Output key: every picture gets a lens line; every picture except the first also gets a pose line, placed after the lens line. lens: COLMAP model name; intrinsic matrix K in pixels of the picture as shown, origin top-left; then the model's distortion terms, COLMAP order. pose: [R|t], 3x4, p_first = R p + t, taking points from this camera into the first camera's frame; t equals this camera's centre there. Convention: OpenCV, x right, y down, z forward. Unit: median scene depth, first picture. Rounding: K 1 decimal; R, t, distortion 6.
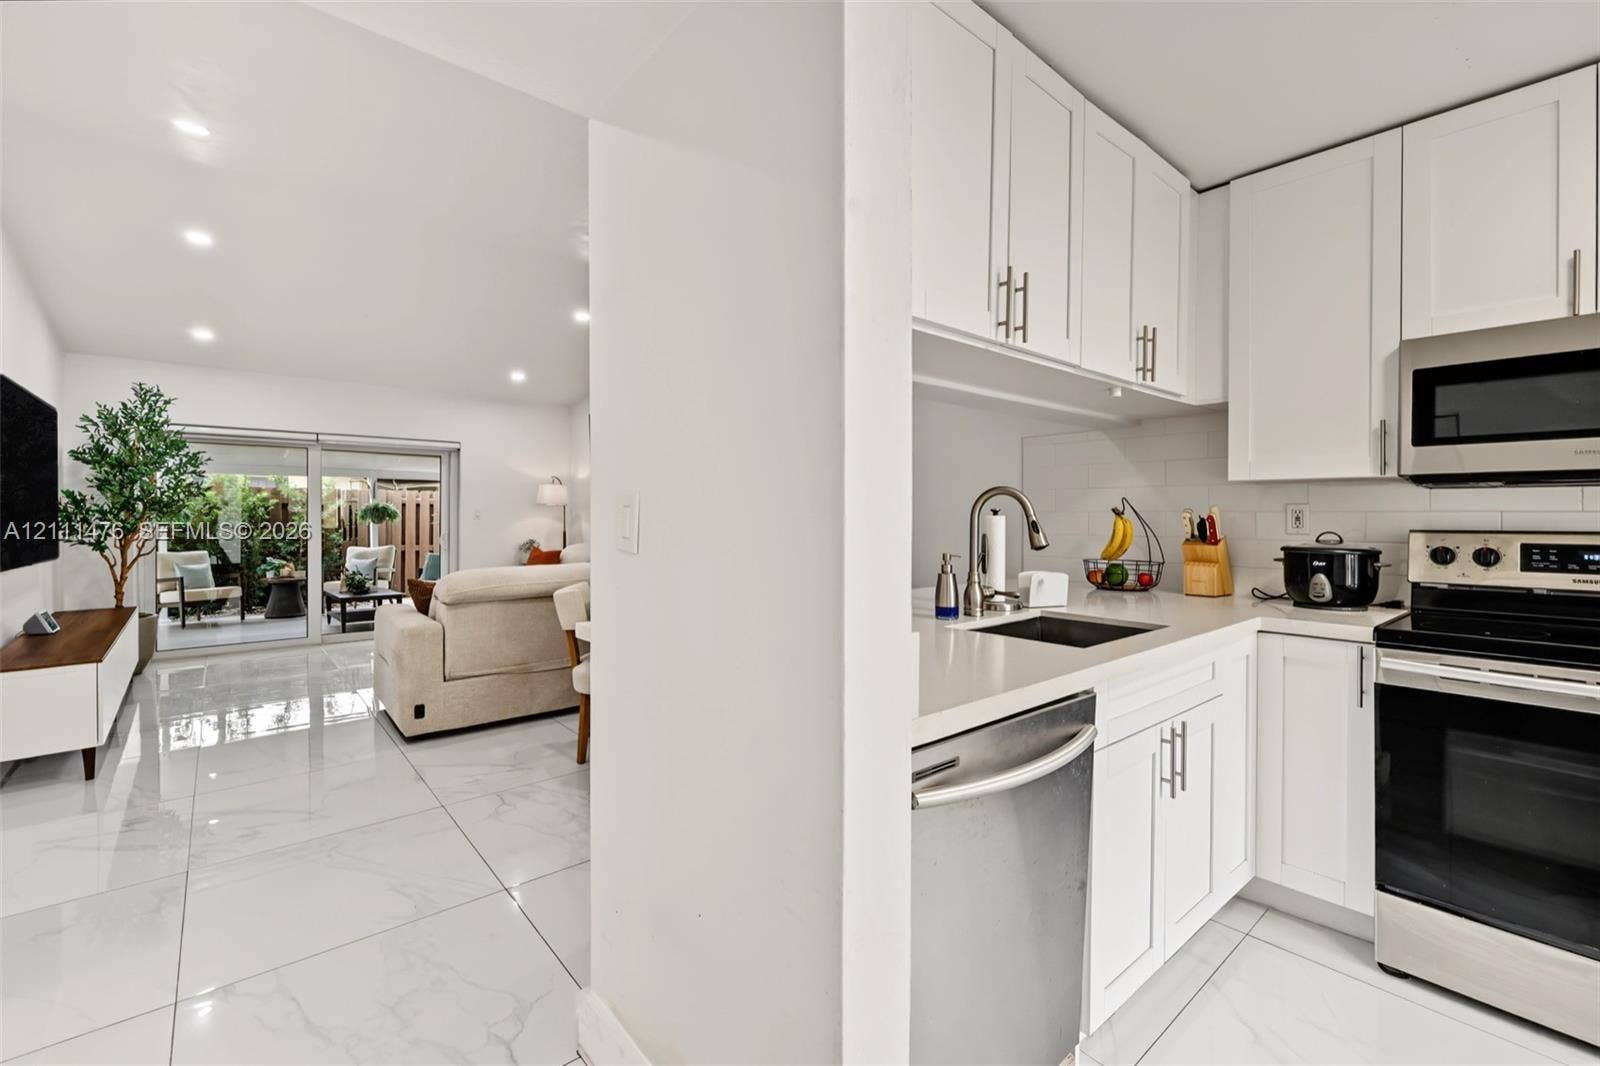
lens RADIAL K [[680.7, 0, 776.8], [0, 680.7, 523.0], [0, 0, 1]] dist [-0.004501, -0.000357]
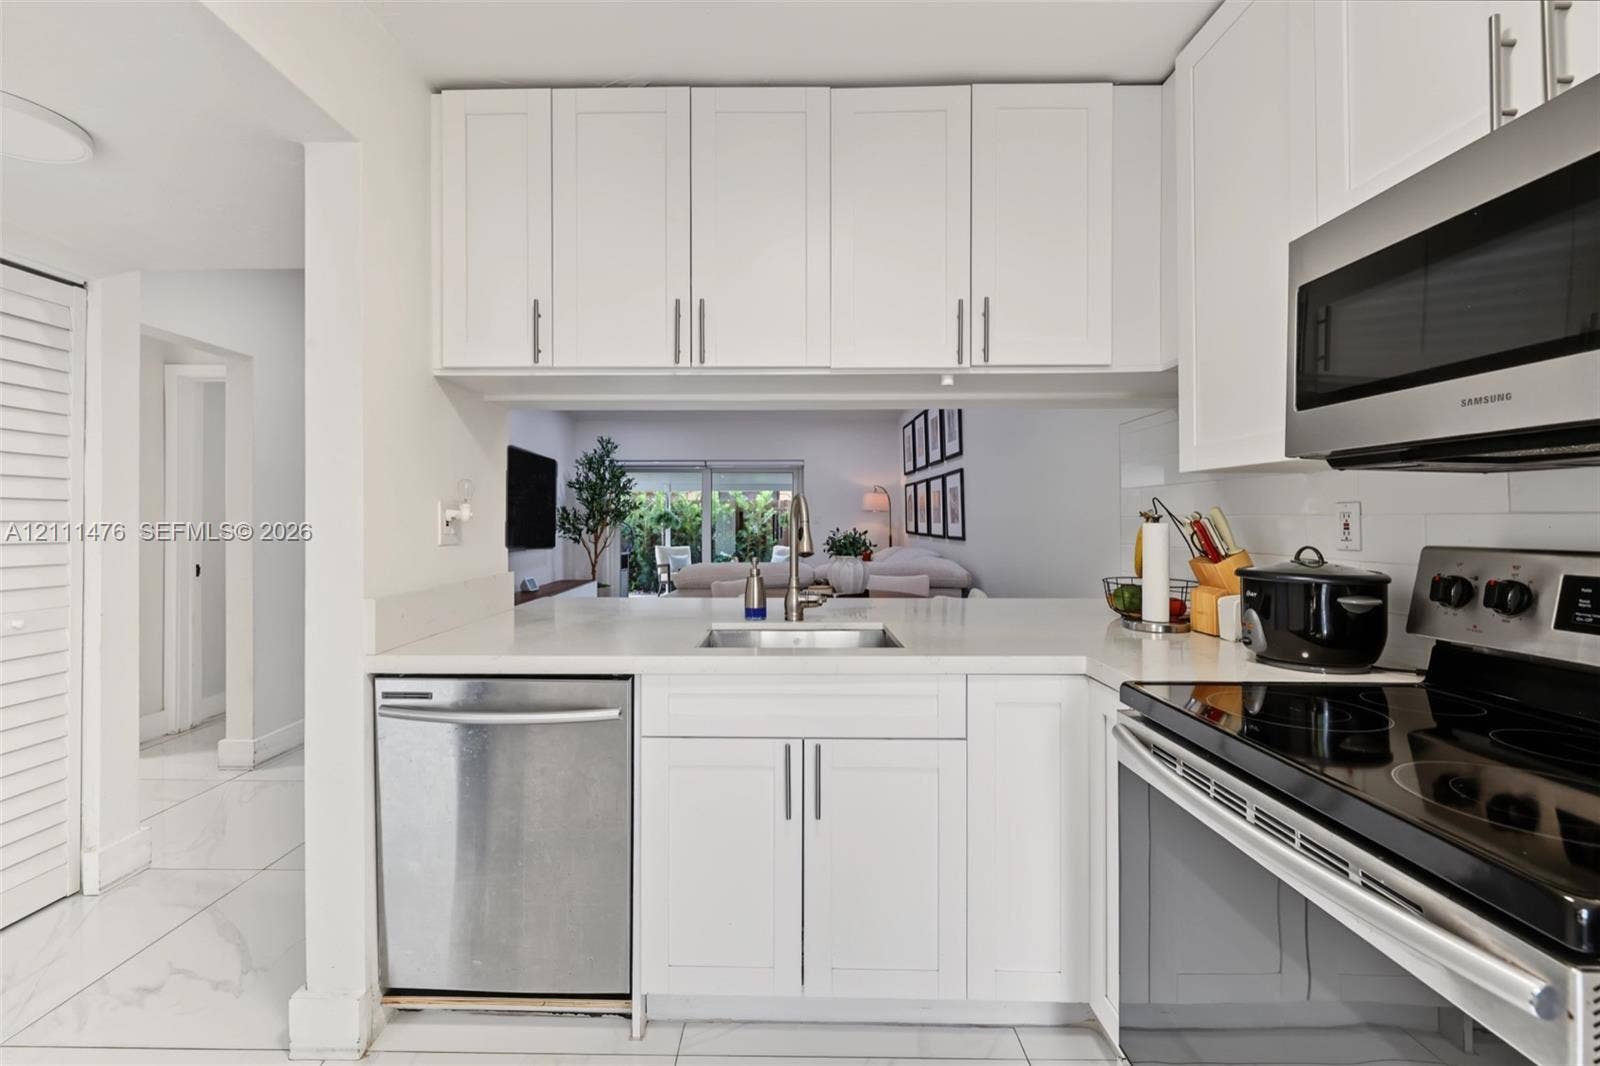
lens RADIAL K [[680.7, 0, 784.8], [0, 680.7, 519.7], [0, 0, 1]] dist [-0.004501, -0.000357]
pose [[0.759806, -0.003270, -0.650141, 0.780829], [-0.004138, 0.999943, -0.009865, -0.003657], [0.650136, 0.010186, 0.759749, 0.173566]]
